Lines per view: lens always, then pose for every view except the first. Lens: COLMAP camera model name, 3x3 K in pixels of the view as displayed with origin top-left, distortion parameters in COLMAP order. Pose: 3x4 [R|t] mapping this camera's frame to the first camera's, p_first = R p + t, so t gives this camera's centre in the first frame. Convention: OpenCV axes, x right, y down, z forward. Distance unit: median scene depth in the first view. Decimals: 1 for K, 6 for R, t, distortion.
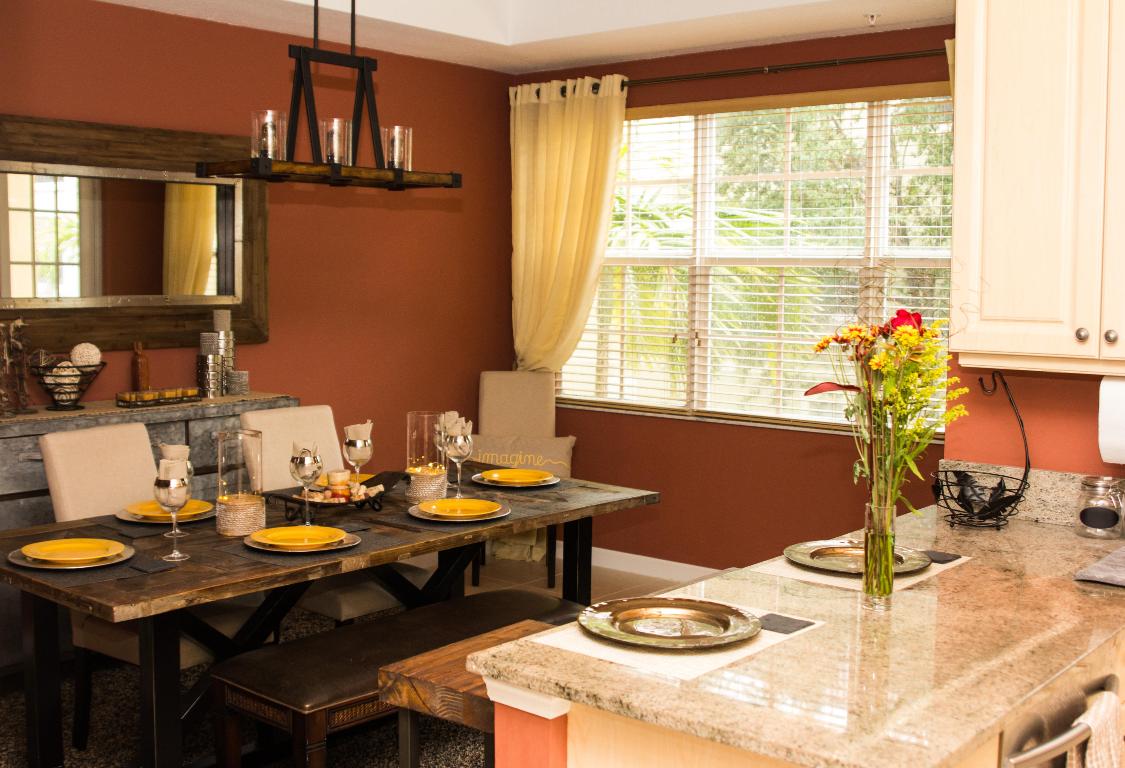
lens RADIAL K [[1286.5, 0, 562.5], [0, 1286.5, 384.0], [0, 0, 1]] dist [-0.060013, 0.021719]
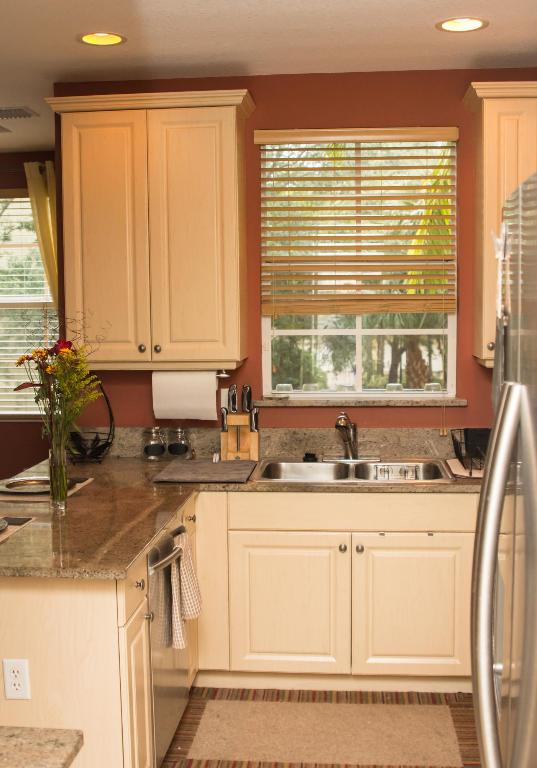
lens RADIAL K [[1012.1, 0, 268.5], [0, 1012.1, 384.0], [0, 0, 1]] dist [-0.008746, -0.003938]
pose [[0.826569, -0.062819, 0.559319, -0.280979], [0.064251, 0.997787, 0.017114, -0.001629], [-0.559156, 0.021791, 0.828776, -0.320201]]
